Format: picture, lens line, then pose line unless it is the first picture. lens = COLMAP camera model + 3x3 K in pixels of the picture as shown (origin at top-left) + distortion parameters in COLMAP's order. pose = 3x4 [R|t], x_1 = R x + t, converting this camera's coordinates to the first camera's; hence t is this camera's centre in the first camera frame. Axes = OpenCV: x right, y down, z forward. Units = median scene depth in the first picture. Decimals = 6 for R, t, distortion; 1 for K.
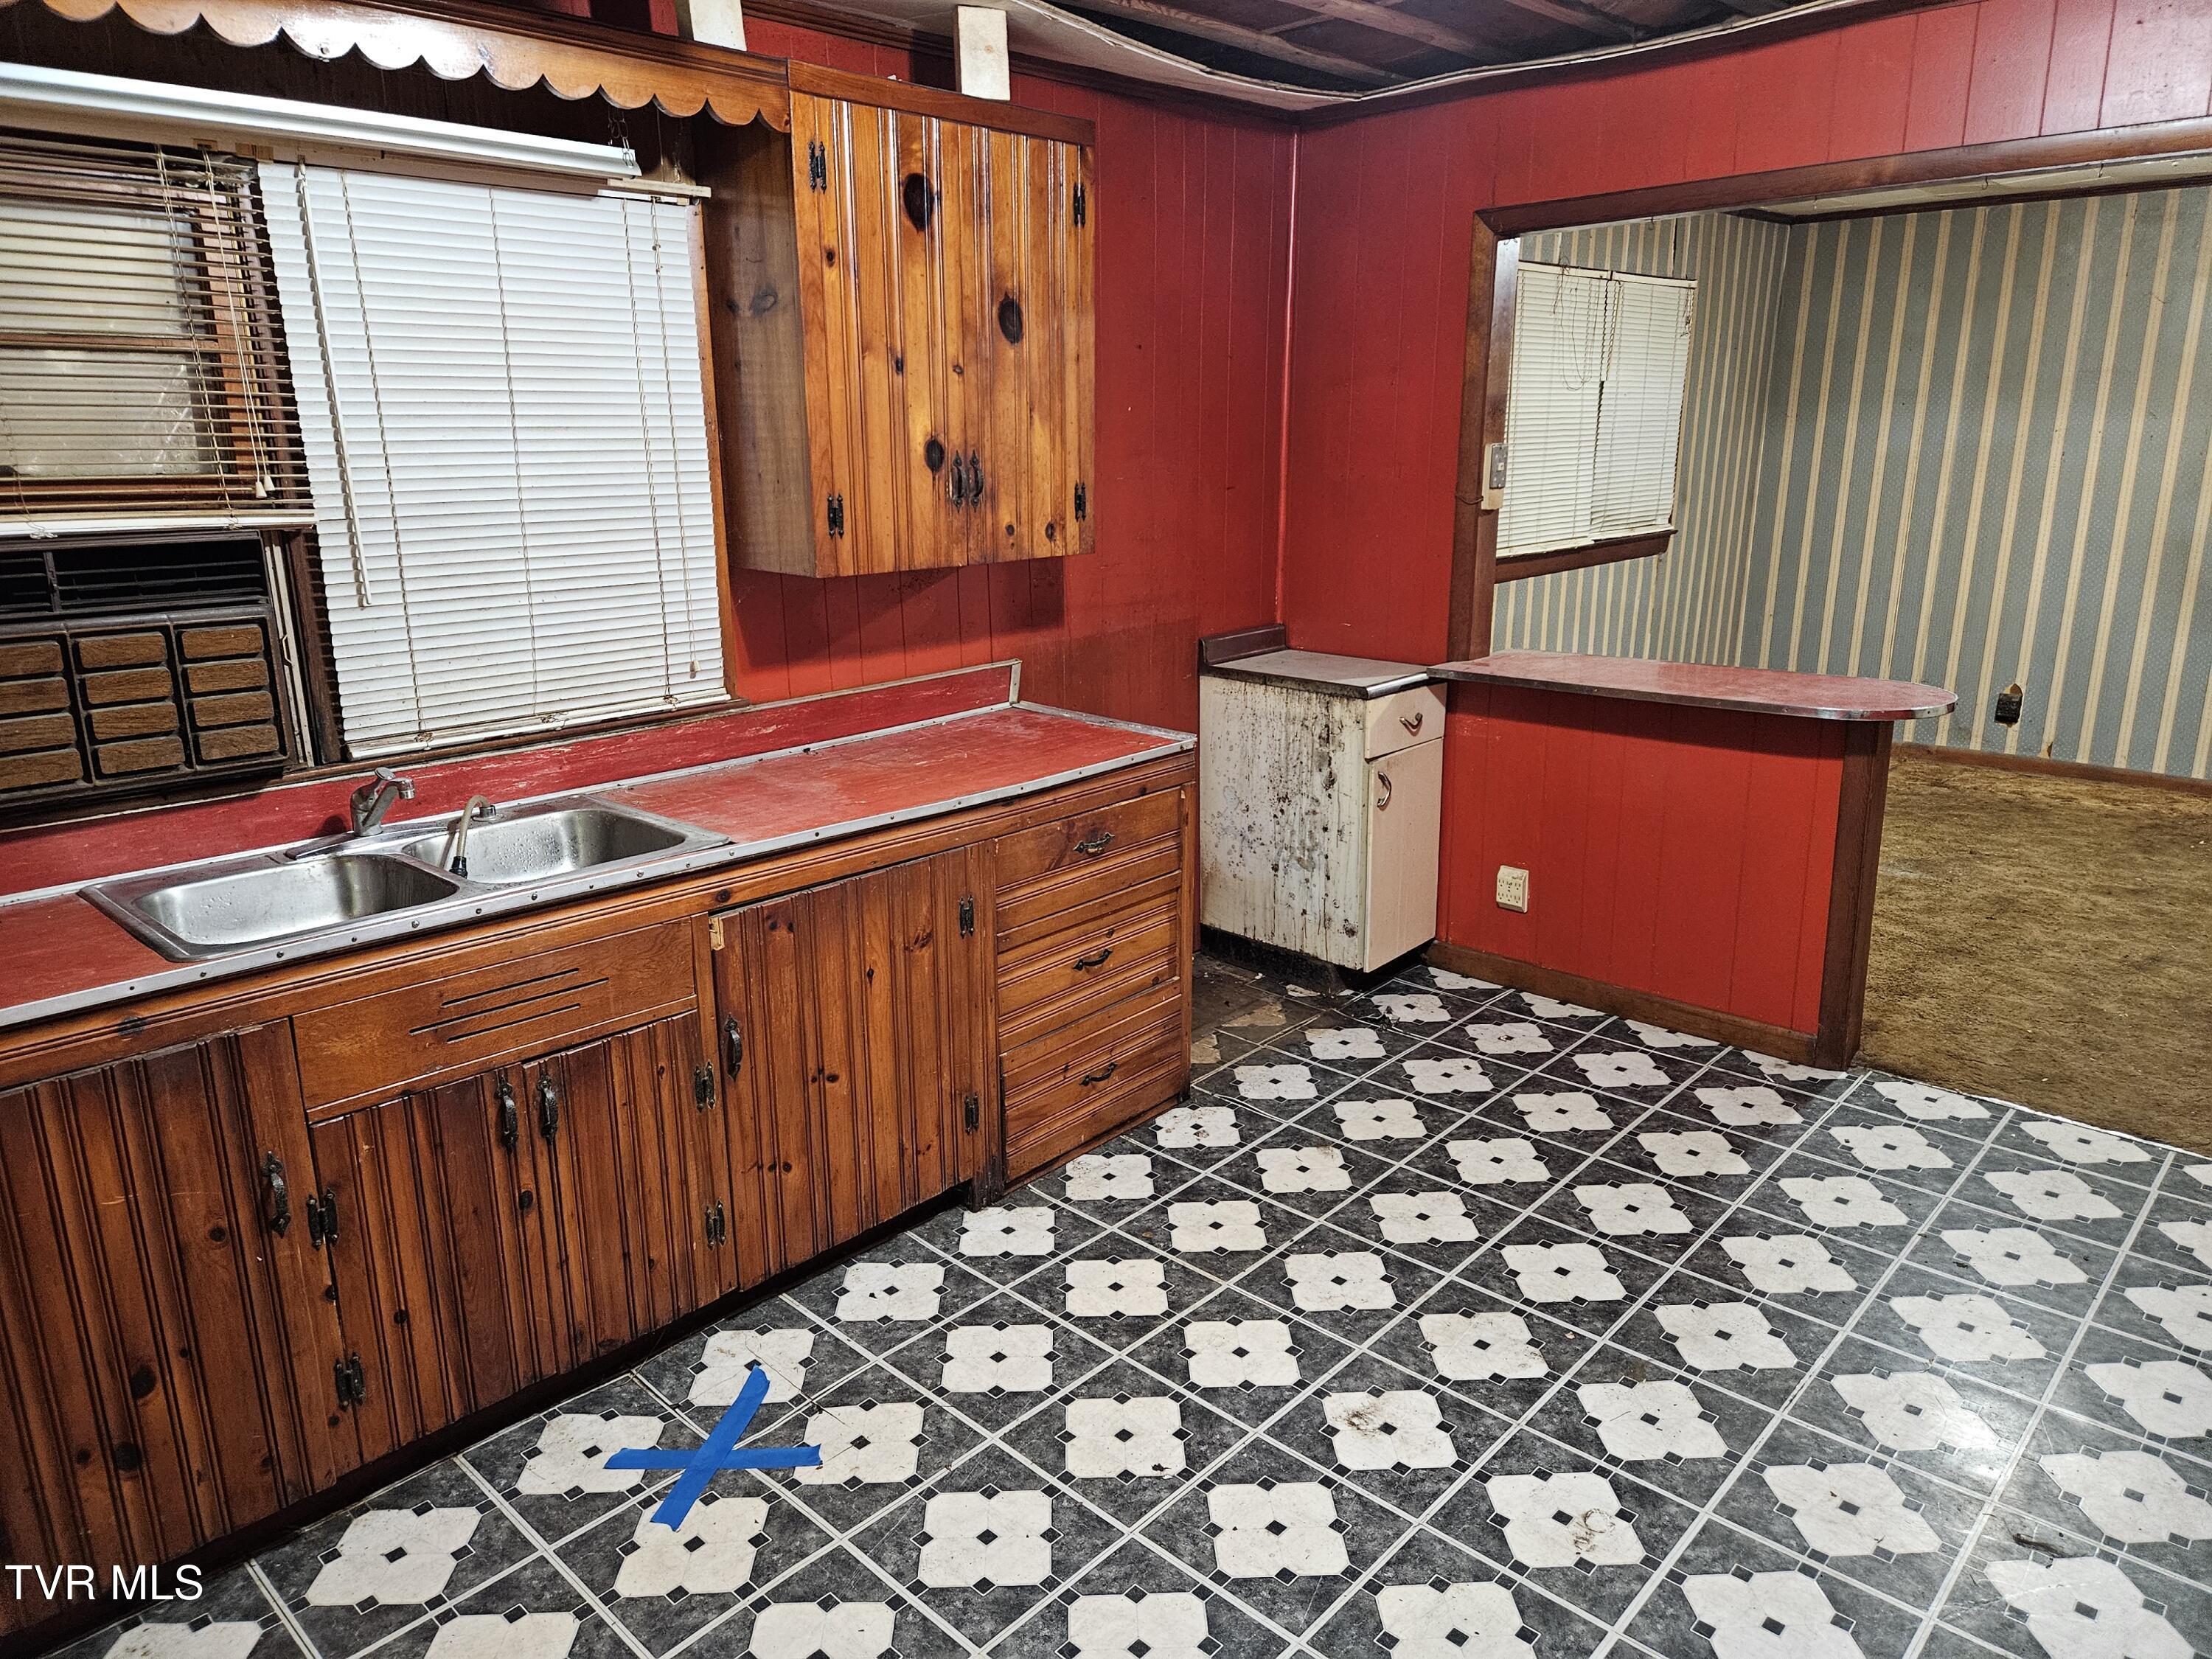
lens RADIAL K [[1453.6, 0, 1107.1], [0, 1453.6, 837.7], [0, 0, 1]] dist [-0.023754, -0.010238]
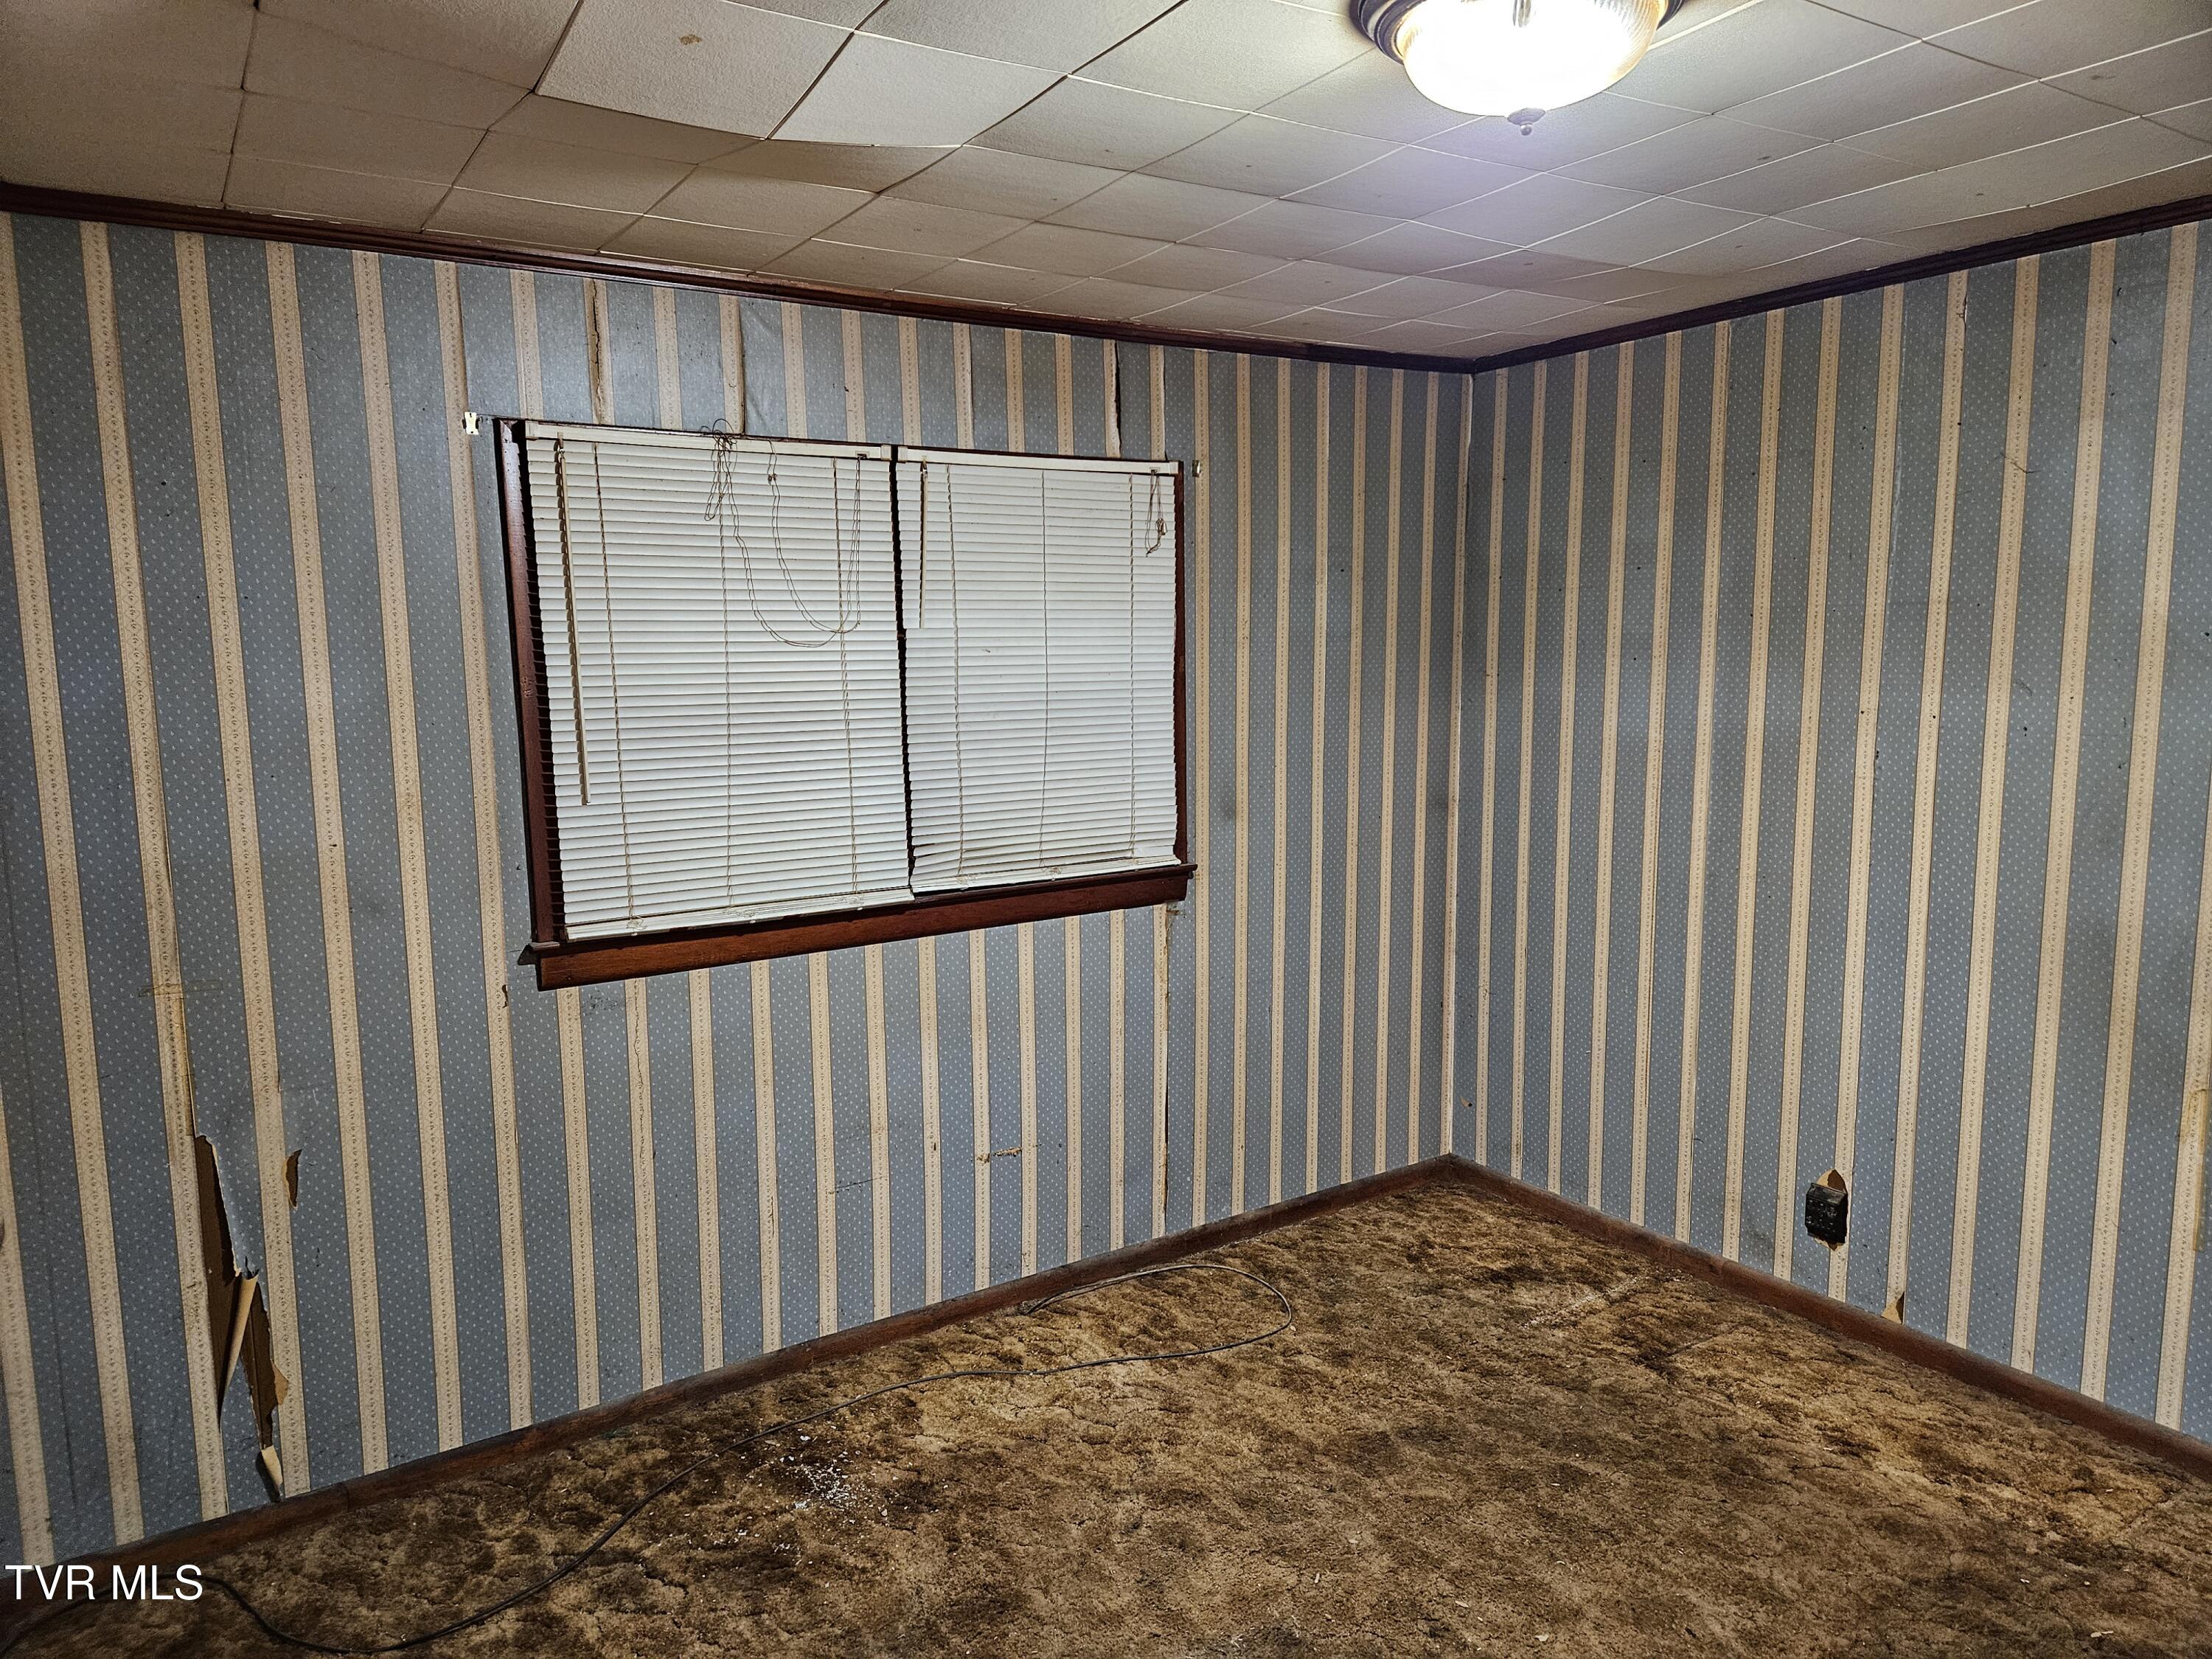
lens RADIAL K [[1453.6, 0, 1106.0], [0, 1453.6, 823.8], [0, 0, 1]] dist [-0.023754, -0.010238]
pose [[0.971369, 0.037258, -0.234636, 0.490779], [-0.071677, 0.987565, -0.139921, -0.140409], [0.226505, 0.152733, 0.961961, 0.404578]]
